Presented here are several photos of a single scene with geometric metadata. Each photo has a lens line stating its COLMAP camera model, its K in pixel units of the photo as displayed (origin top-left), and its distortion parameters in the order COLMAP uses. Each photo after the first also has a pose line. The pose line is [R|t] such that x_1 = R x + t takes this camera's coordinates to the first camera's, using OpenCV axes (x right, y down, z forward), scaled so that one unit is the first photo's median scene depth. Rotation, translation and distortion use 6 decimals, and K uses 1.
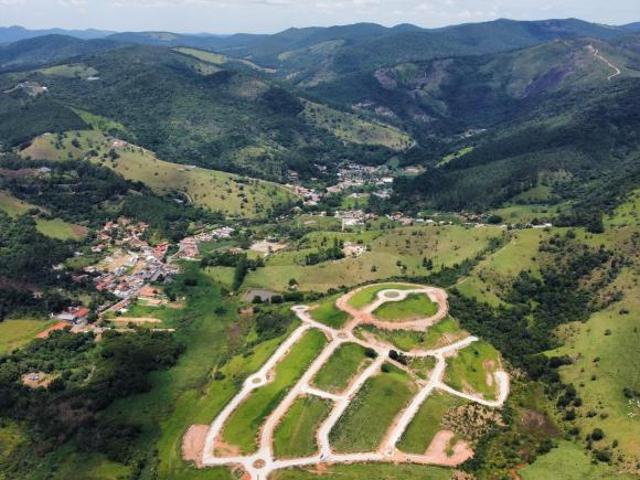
lens RADIAL K [[688.3, 0, 320.0], [0, 688.3, 240.0], [0, 0, 1]] dist [0.012409, -0.032683]
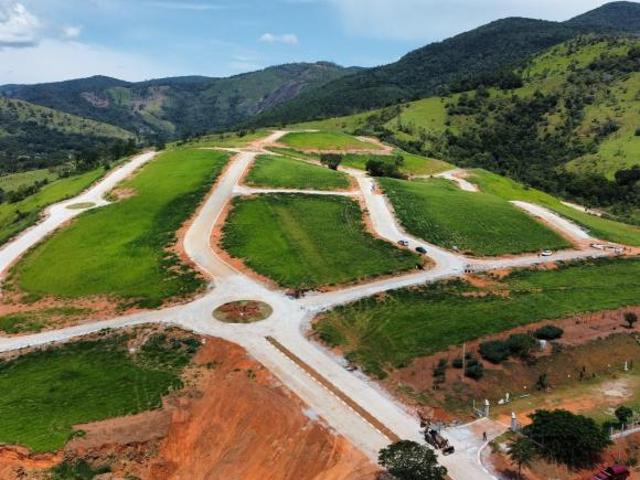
lens RADIAL K [[688.3, 0, 320.0], [0, 688.3, 240.0], [0, 0, 1]] dist [0.012409, -0.032683]
pose [[0.898304, -0.070860, 0.433622, -0.108222], [0.135064, 0.983658, -0.119059, 0.222953], [-0.418099, 0.165518, 0.893195, 0.527497]]
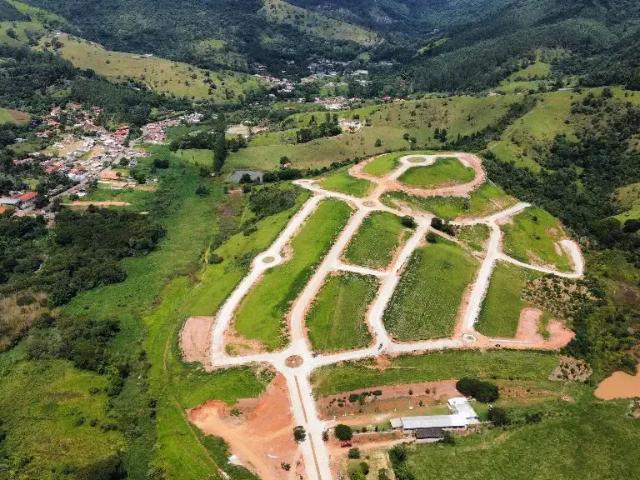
lens RADIAL K [[645.0, 0, 320.0], [0, 645.0, 240.0], [0, 0, 1]] dist [0.005769, -0.020639]
pose [[0.996008, -0.038005, 0.080764, -0.074244], [0.029403, 0.994021, 0.105151, 0.088554], [-0.084277, -0.102357, 0.991171, 0.237163]]
